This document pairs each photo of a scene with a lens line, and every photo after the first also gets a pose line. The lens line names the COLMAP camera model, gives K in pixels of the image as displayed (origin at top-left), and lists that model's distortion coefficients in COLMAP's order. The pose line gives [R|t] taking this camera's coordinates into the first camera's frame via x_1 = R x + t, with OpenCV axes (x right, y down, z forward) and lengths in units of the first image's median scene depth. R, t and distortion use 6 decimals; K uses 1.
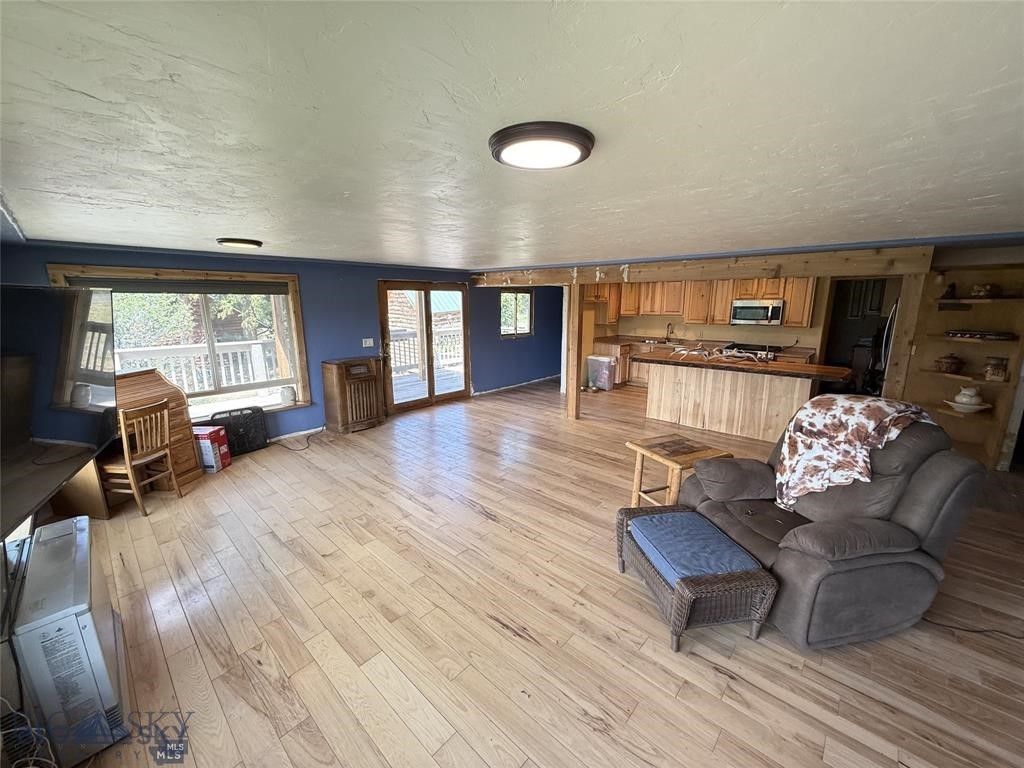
lens RADIAL K [[403.5, 0, 512.0], [0, 403.5, 384.0], [0, 0, 1]] dist [-0.000253, -0.000020]
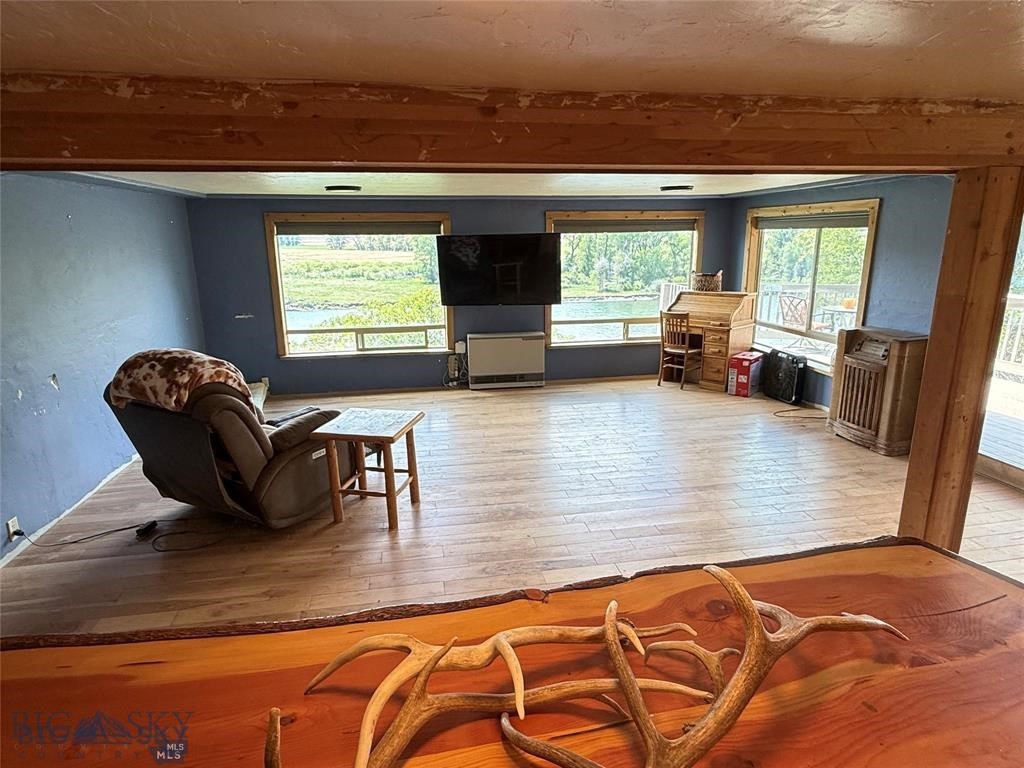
lens RADIAL K [[596.1, 0, 512.0], [0, 596.1, 384.0], [0, 0, 1]] dist [0.000798, 0.000049]
pose [[-0.600566, 0.202408, -0.773532, 0.762183], [-0.141542, 0.925237, 0.351998, -0.257958], [0.786947, 0.320885, -0.527017, 1.204277]]
